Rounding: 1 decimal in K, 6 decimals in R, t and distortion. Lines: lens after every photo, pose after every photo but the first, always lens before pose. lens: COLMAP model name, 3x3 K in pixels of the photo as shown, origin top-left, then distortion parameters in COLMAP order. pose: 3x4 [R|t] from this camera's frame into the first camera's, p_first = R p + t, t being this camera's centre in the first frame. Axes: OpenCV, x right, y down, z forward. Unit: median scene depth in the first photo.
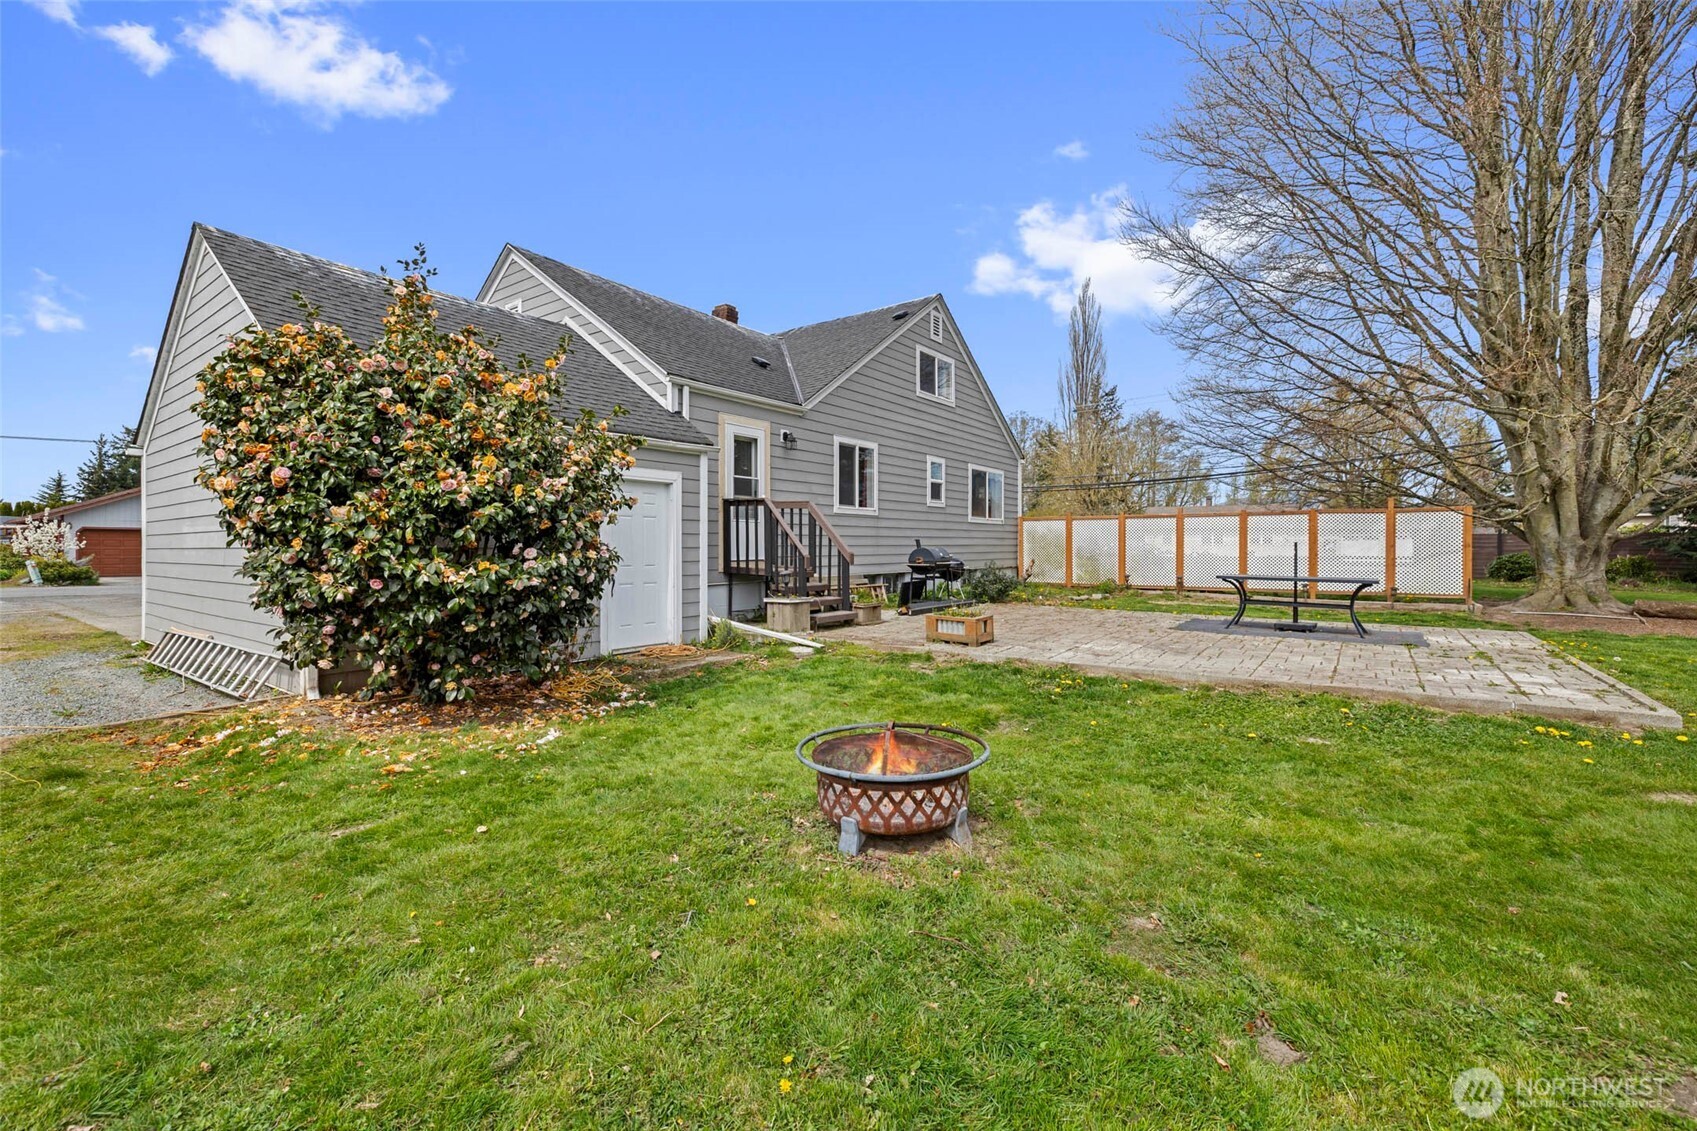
lens RADIAL K [[716.1, 0, 848.5], [0, 716.1, 565.5], [0, 0, 1]] dist [0.000560, 0.000105]
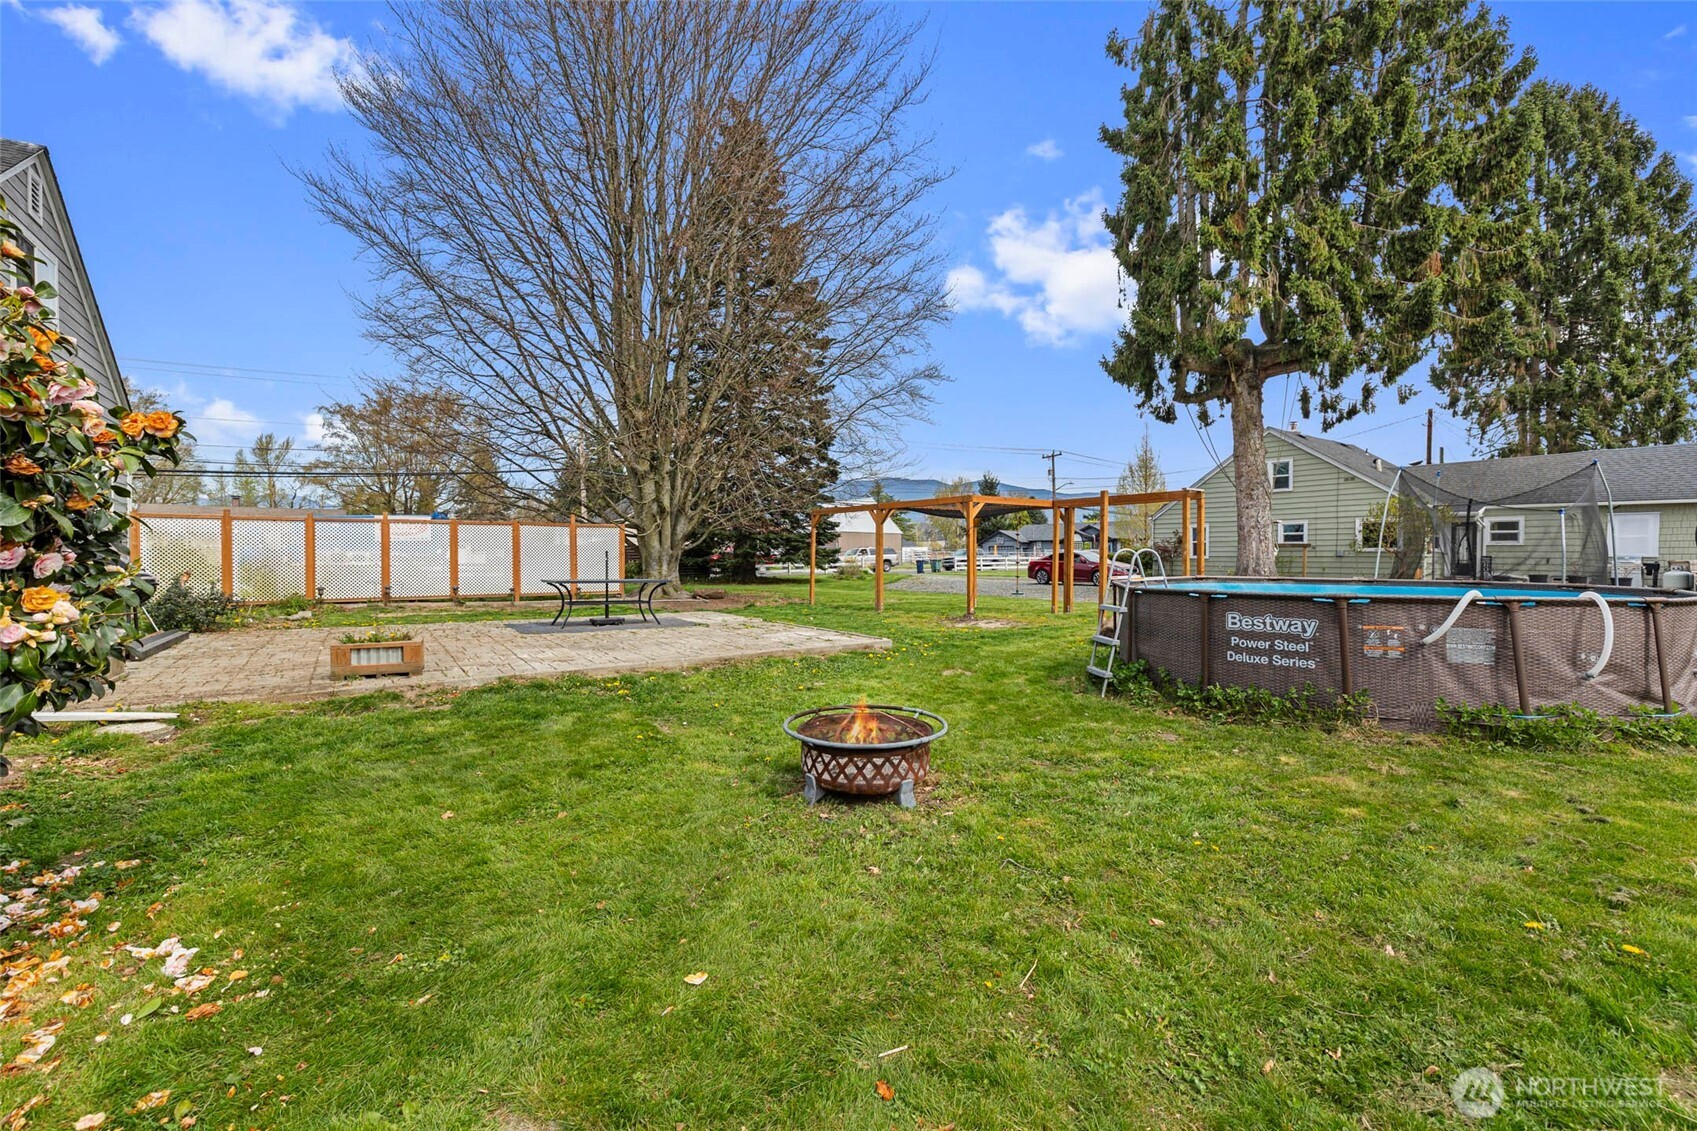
lens RADIAL K [[716.1, 0, 848.5], [0, 716.1, 565.5], [0, 0, 1]] dist [0.000560, 0.000105]
pose [[0.323247, -0.012349, 0.946234, -0.368572], [0.023776, 0.999705, 0.004925, -0.004132], [-0.946016, 0.020905, 0.323445, 0.221558]]
